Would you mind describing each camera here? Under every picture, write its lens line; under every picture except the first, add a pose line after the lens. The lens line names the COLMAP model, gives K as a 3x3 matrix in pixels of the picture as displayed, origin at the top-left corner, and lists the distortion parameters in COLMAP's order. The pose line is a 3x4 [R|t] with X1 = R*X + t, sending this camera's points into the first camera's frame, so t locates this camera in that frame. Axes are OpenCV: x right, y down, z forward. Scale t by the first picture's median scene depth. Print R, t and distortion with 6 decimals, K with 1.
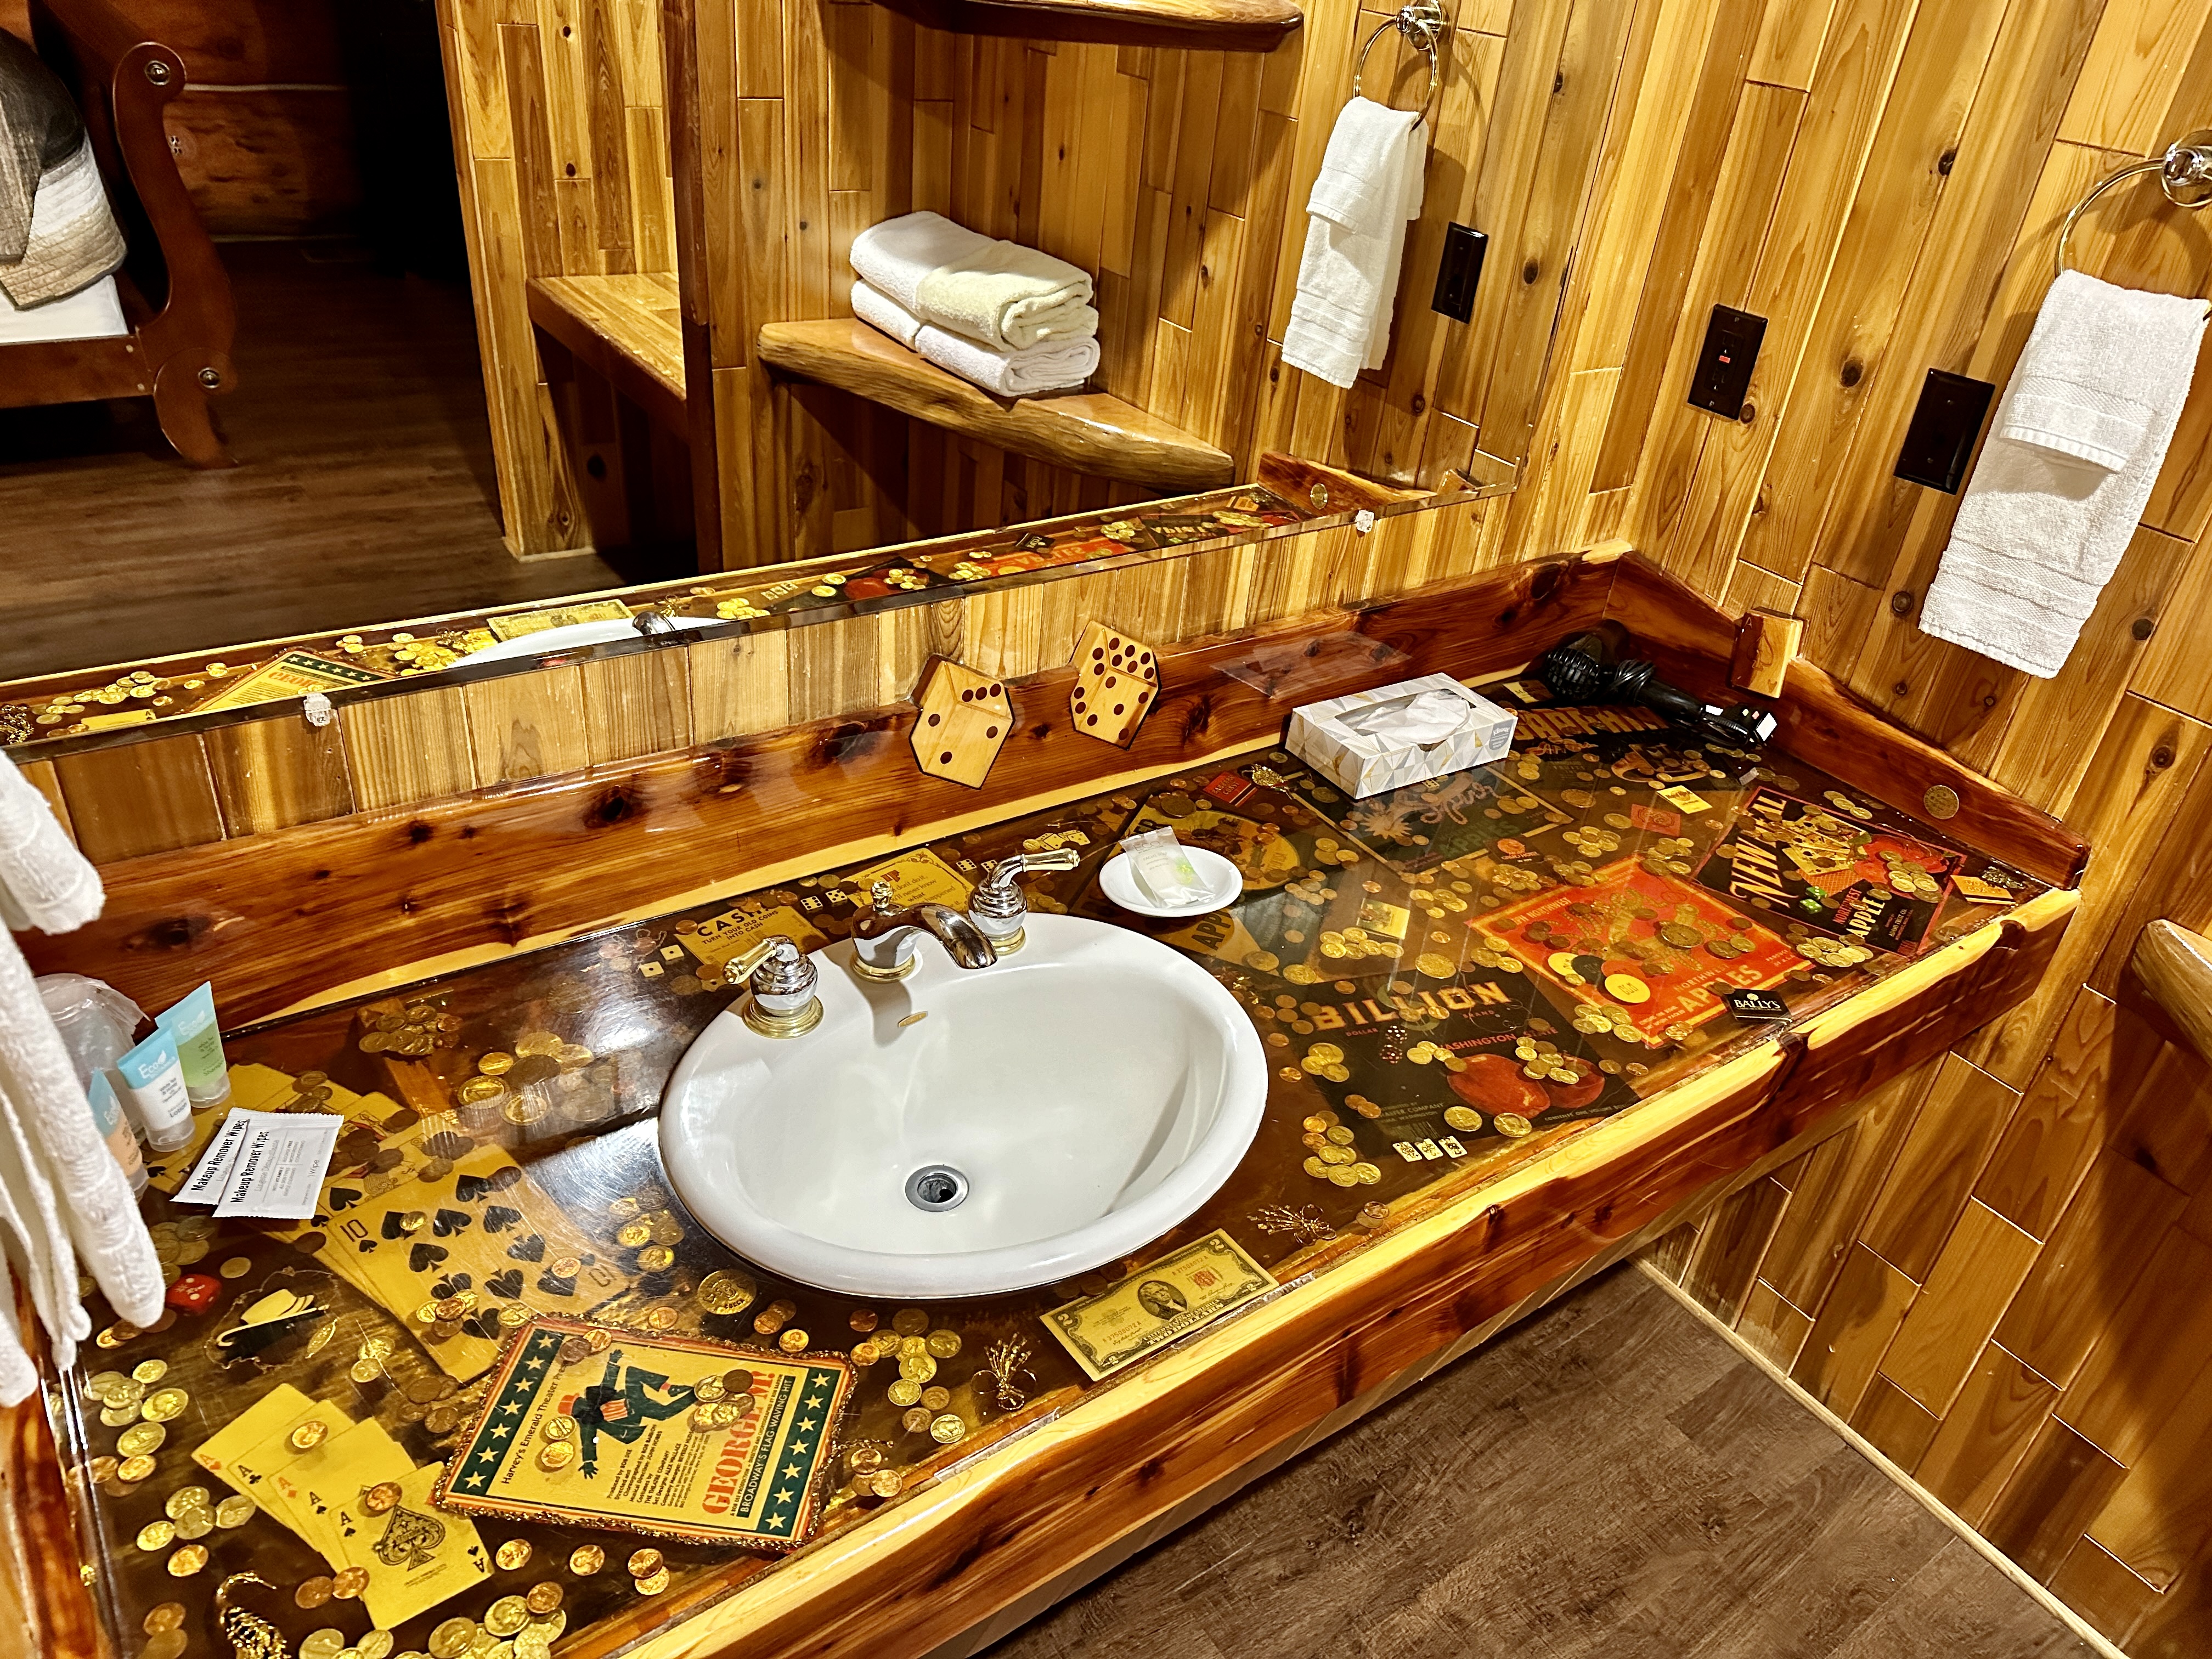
lens RADIAL K [[1546.5, 0, 1106.0], [0, 1546.5, 829.5], [0, 0, 1]] dist [0.189783, -0.349387]
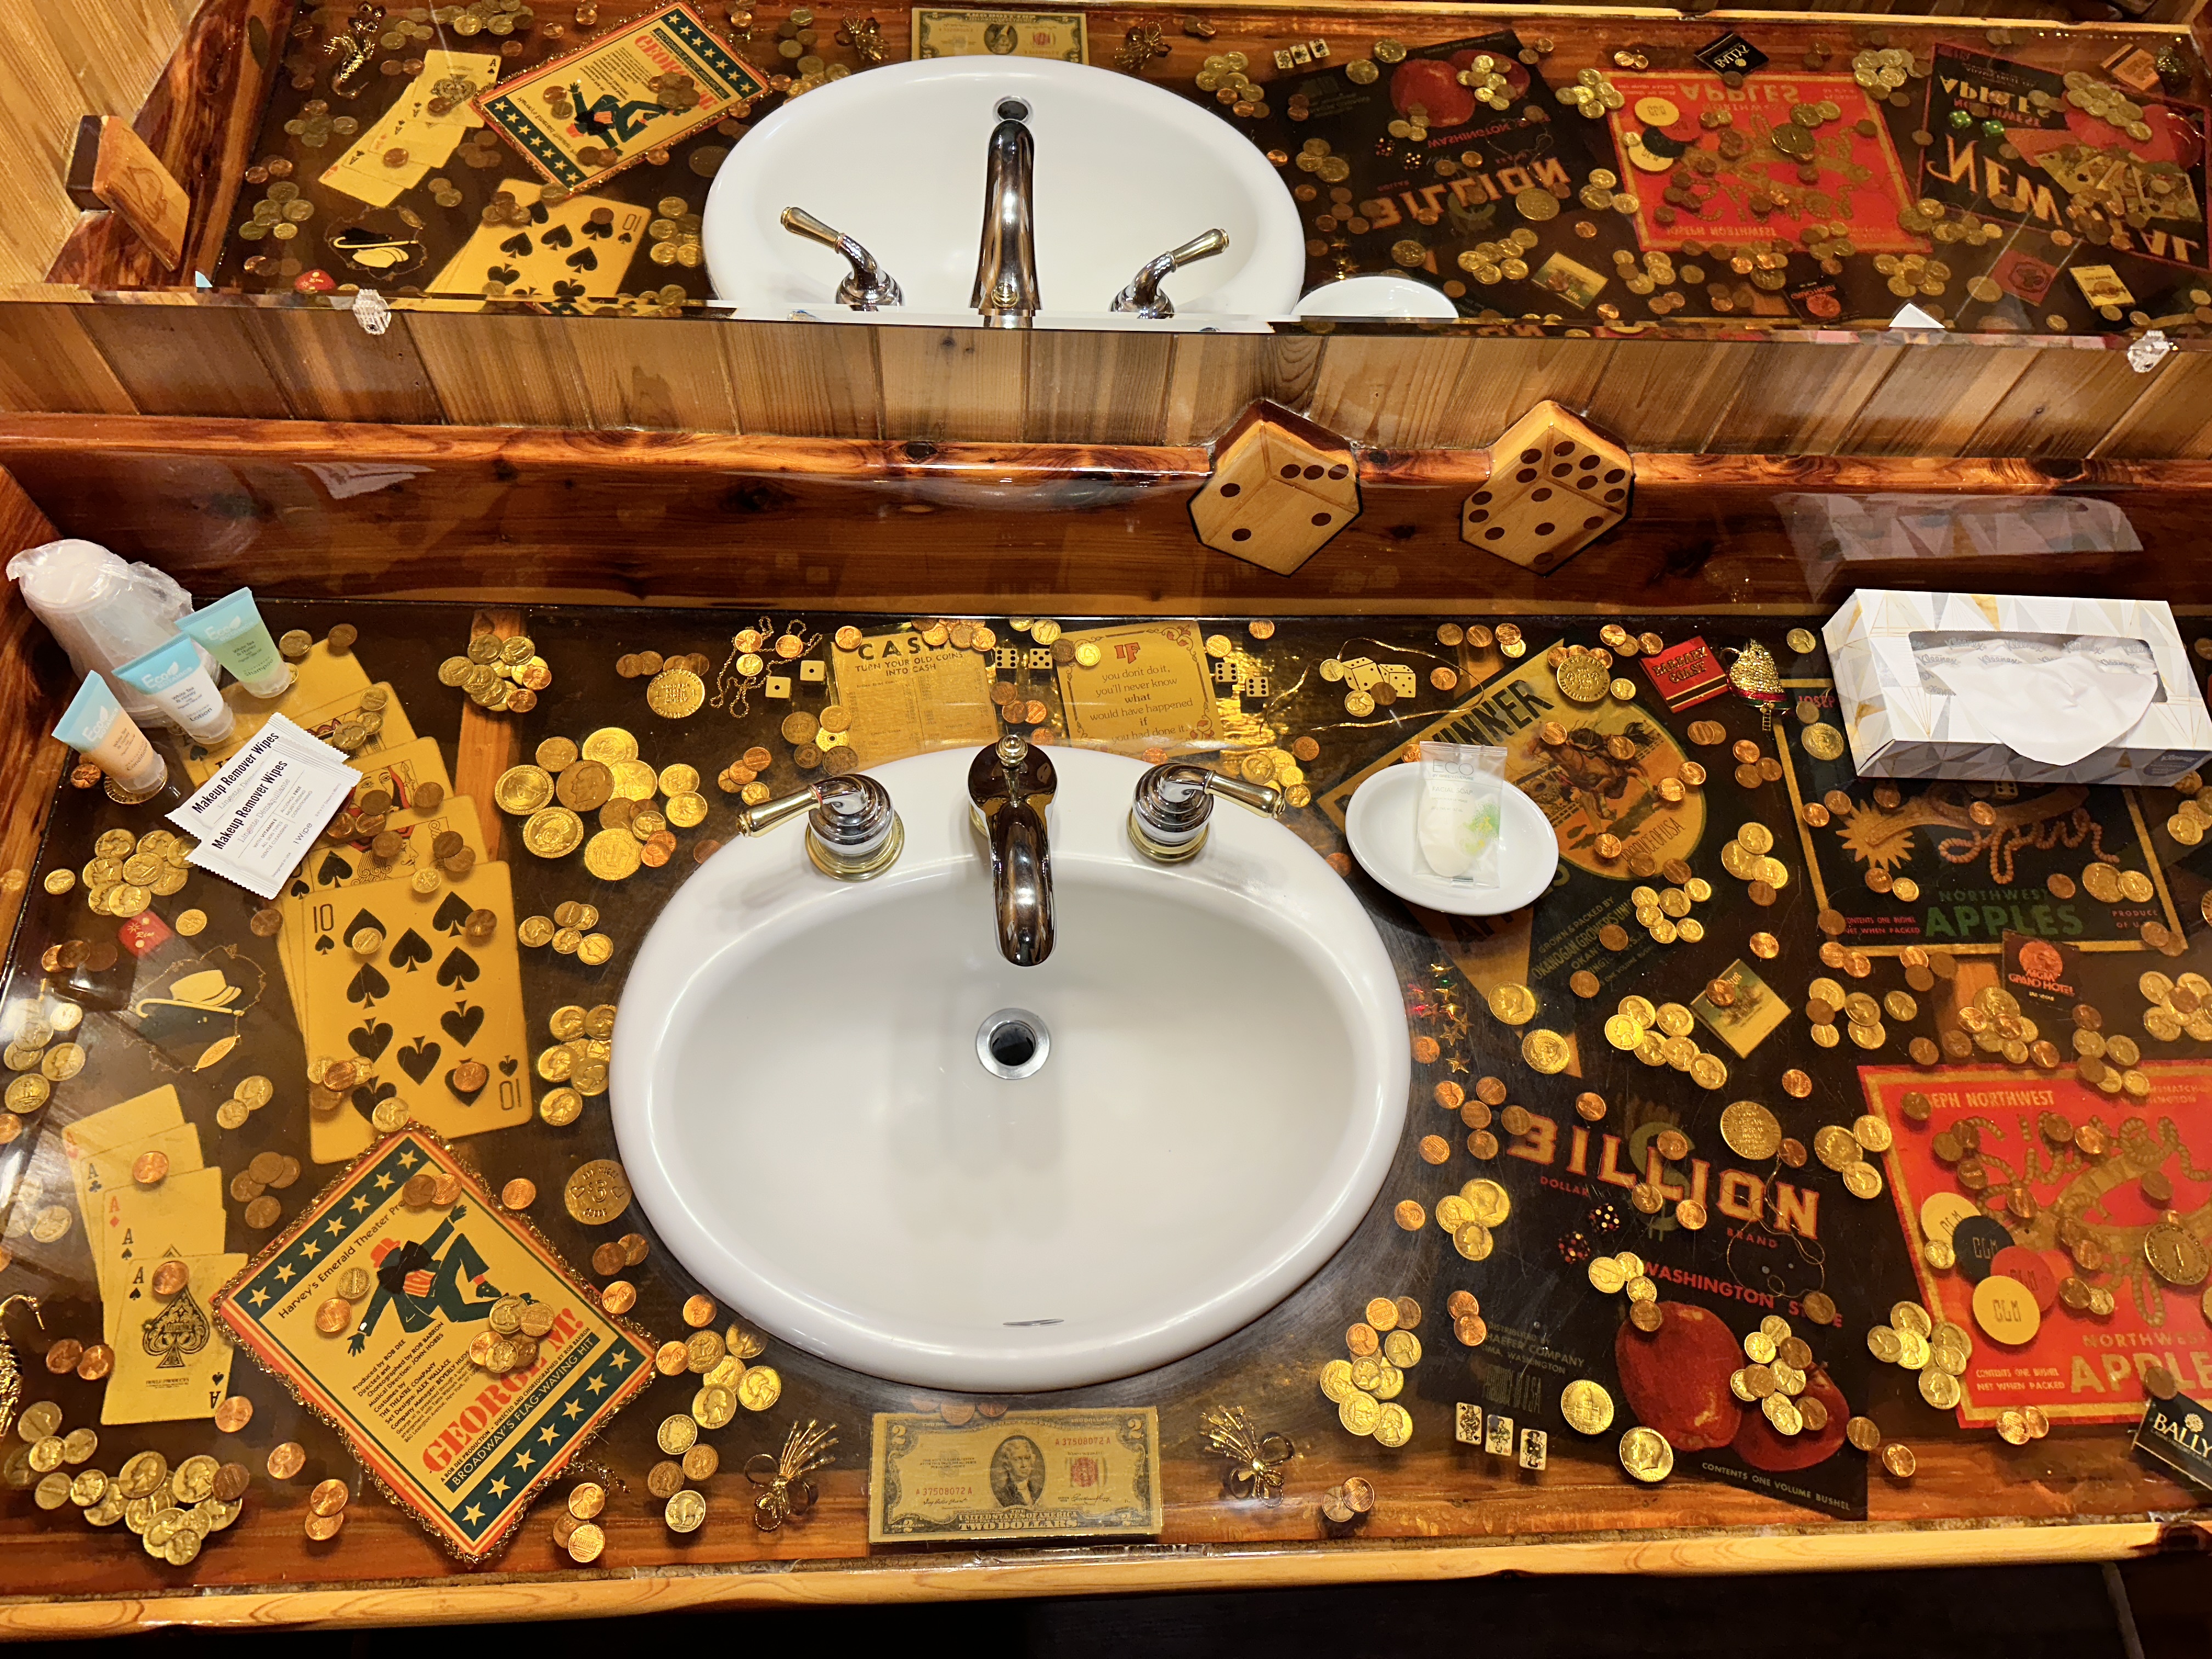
lens RADIAL K [[1553.0, 0, 1106.0], [0, 1553.0, 829.5], [0, 0, 1]] dist [0.053288, -0.076695]
pose [[0.837484, 0.466917, -0.283918, 0.121531], [-0.276198, 0.809982, 0.517343, -0.323172], [0.471525, -0.354849, 0.807308, 0.407851]]
